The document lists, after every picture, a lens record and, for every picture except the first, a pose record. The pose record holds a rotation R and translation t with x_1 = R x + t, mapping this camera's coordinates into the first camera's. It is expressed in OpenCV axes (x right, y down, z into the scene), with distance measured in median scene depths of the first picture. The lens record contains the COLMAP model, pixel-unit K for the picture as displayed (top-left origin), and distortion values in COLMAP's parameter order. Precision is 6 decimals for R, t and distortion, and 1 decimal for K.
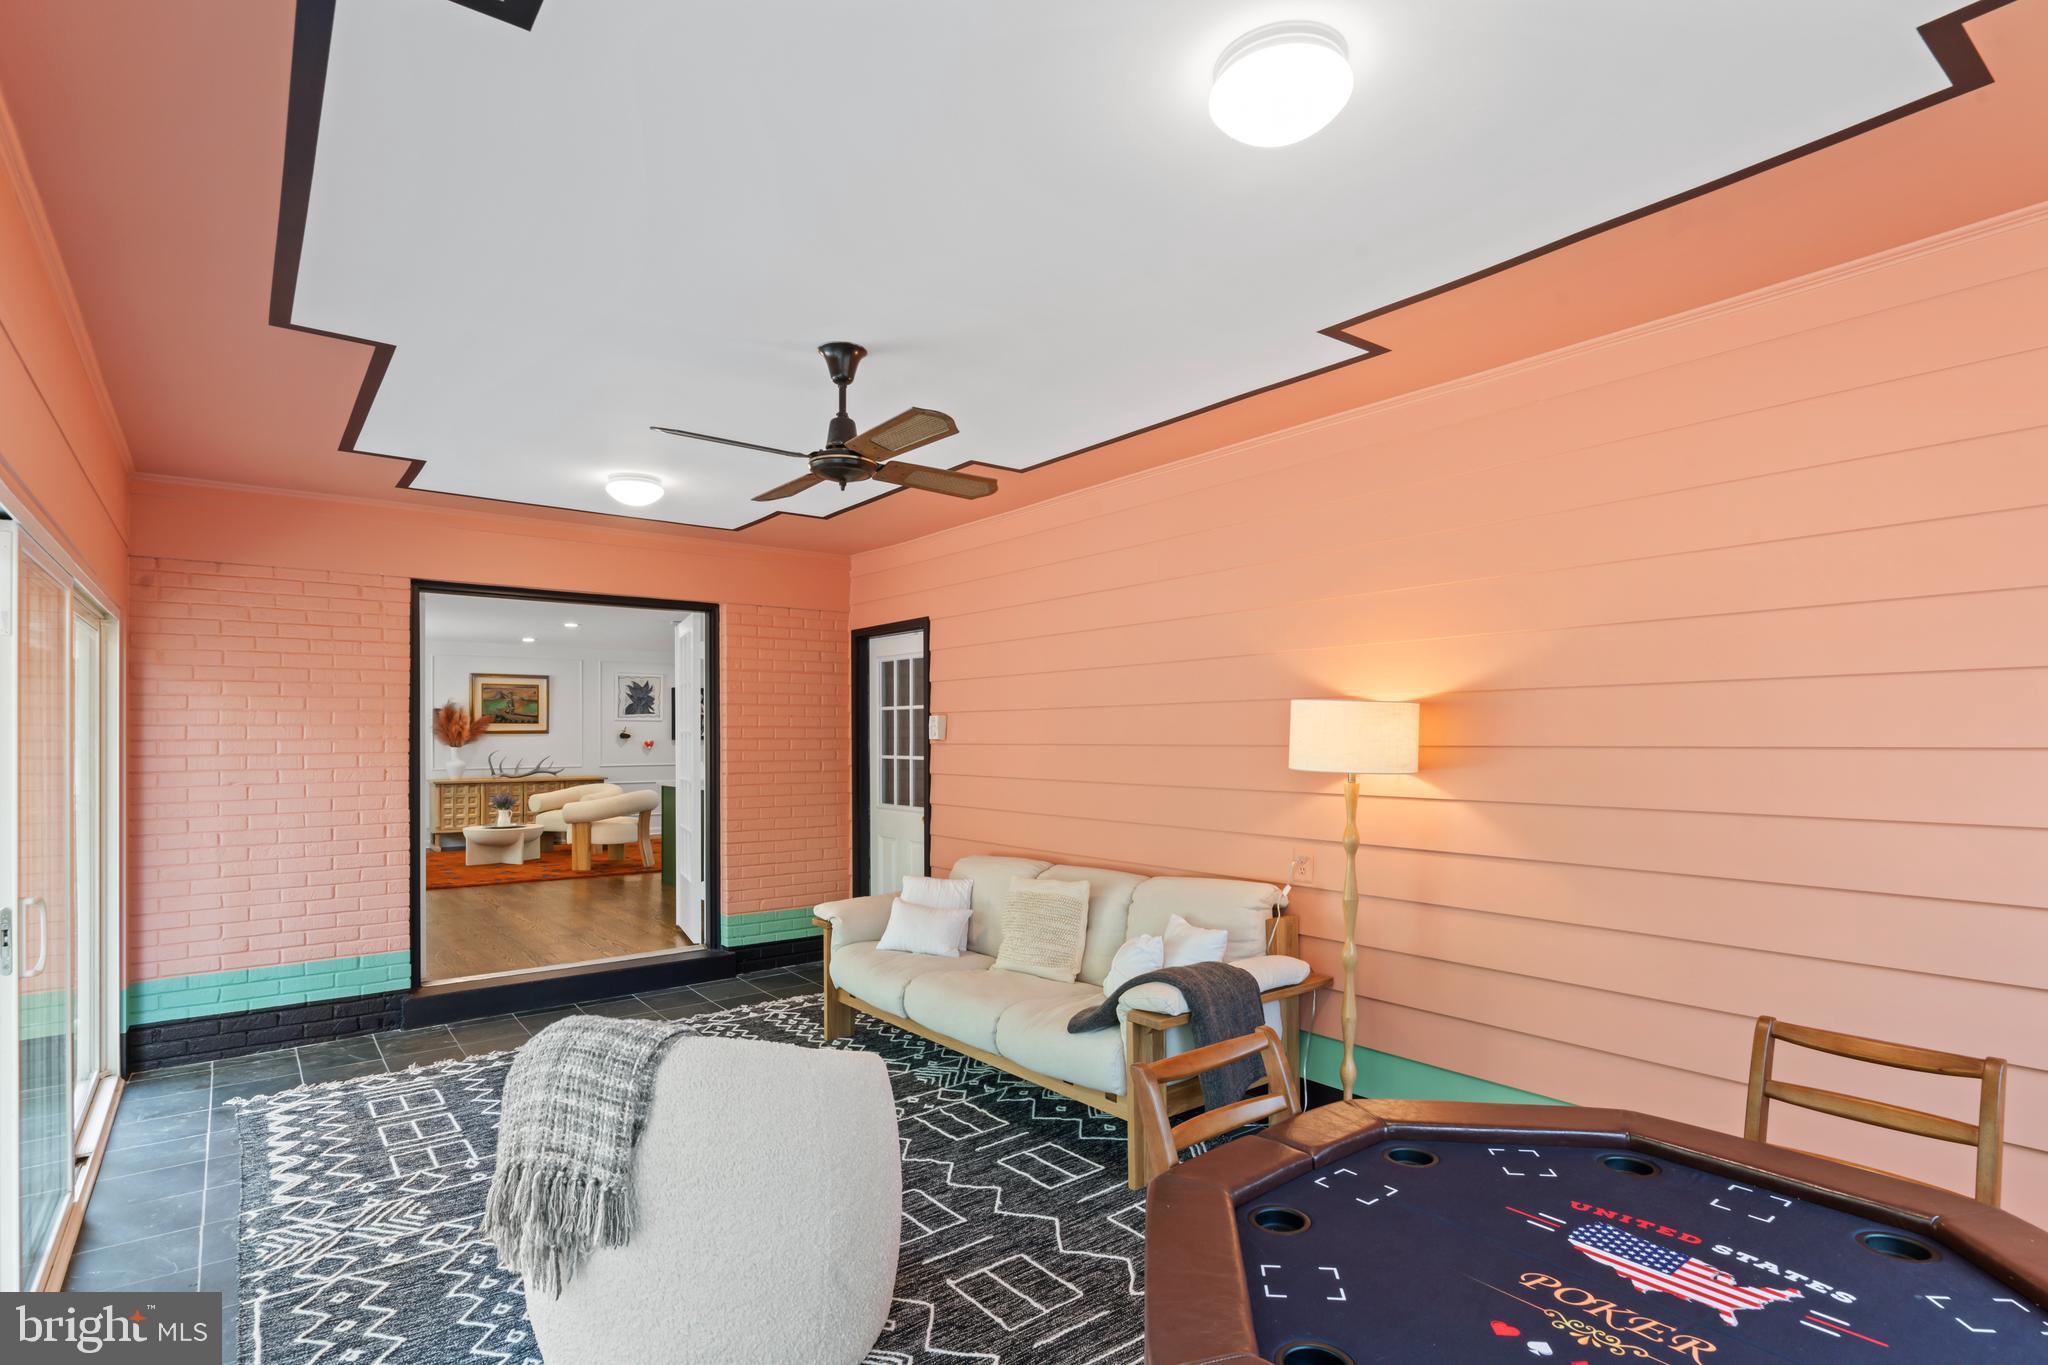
lens RADIAL K [[1025.0, 0, 1032.7], [0, 1025.0, 734.7], [0, 0, 1]] dist [0.002350, 0.000294]
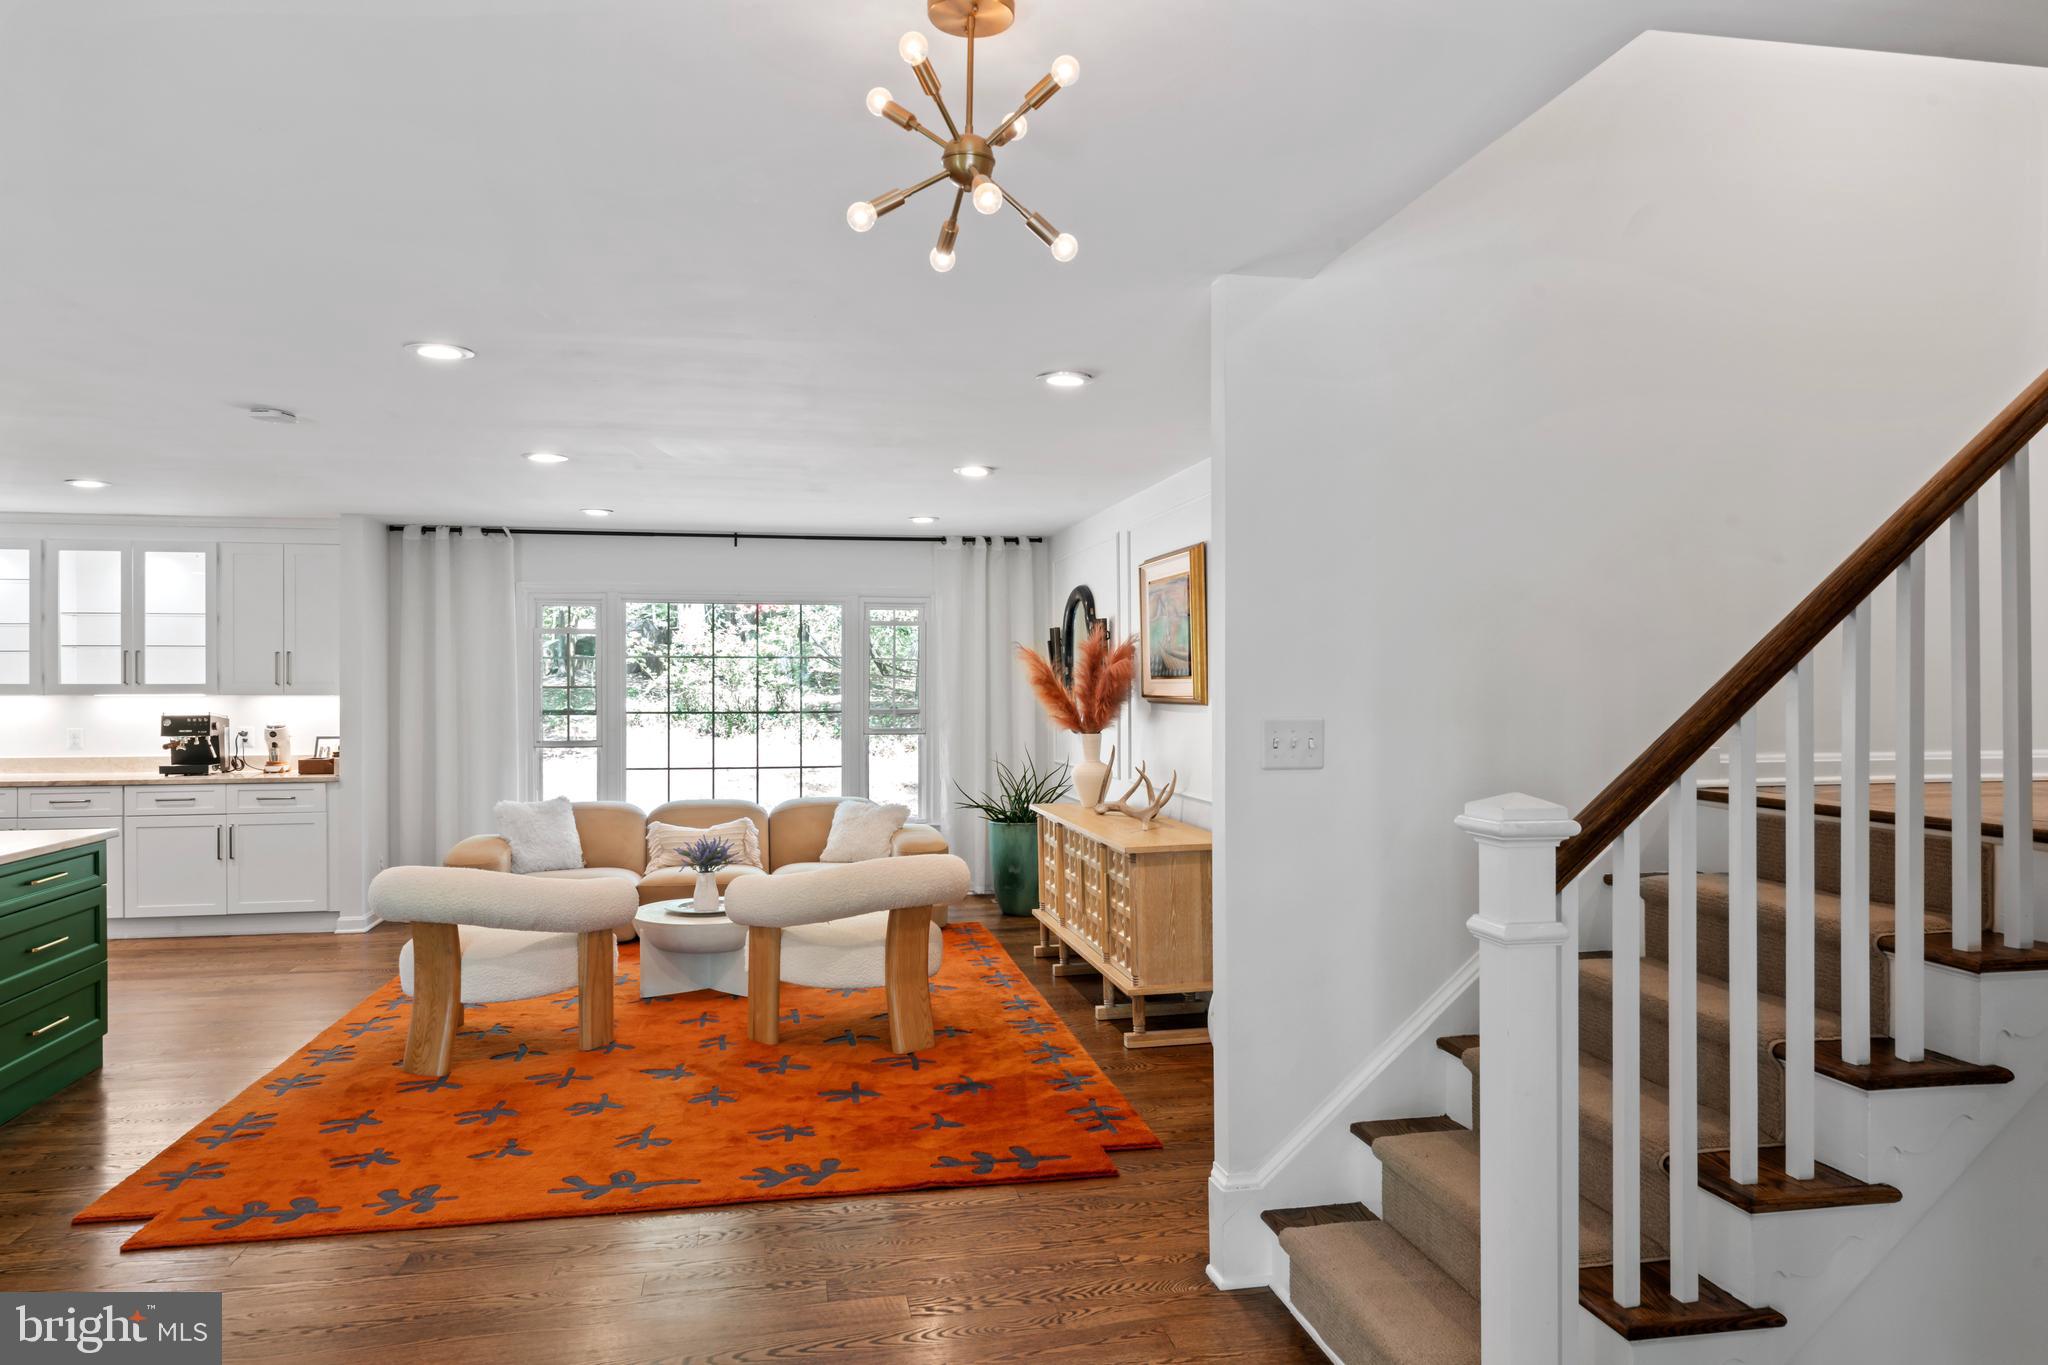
lens RADIAL K [[1340.1, 0, 1024.0], [0, 1340.1, 682.5], [0, 0, 1]] dist [0.004629, -0.000366]
pose [[-0.456130, 0.003663, -0.889906, -0.048726], [0.004420, 0.999989, 0.001850, -0.015664], [0.889902, -0.003089, -0.456141, 1.782117]]
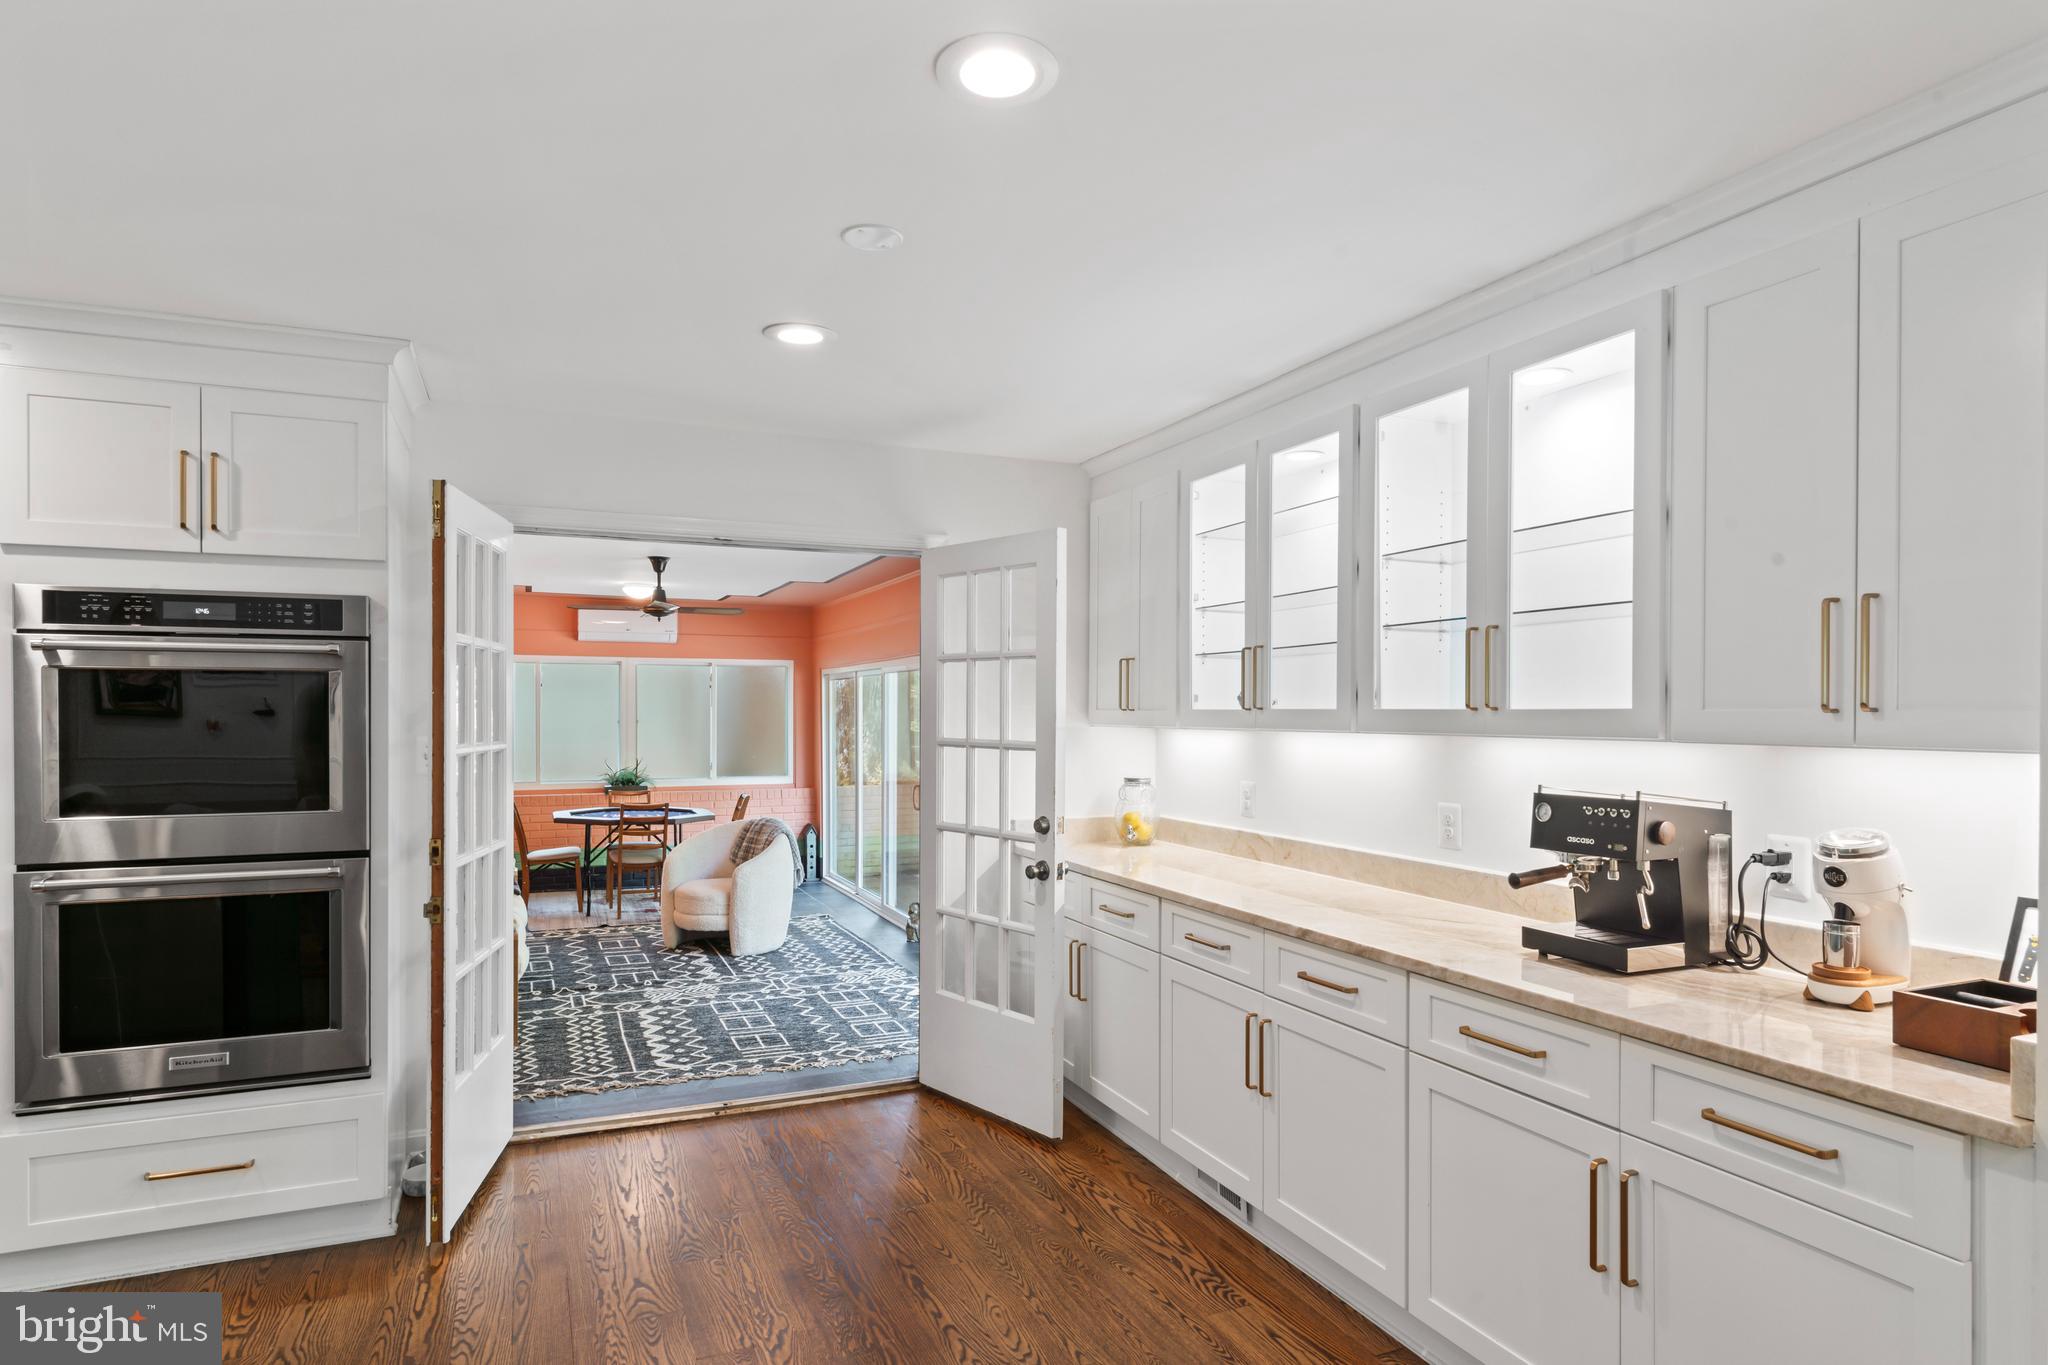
lens RADIAL K [[1146.6, 0, 1029.3], [0, 1146.6, 717.3], [0, 0, 1]] dist [0.019533, 0.000472]
pose [[-0.968929, -0.000727, 0.247337, -0.559353], [-0.000472, 0.999999, 0.001089, -0.013657], [-0.247338, 0.000938, -0.968929, 1.140796]]
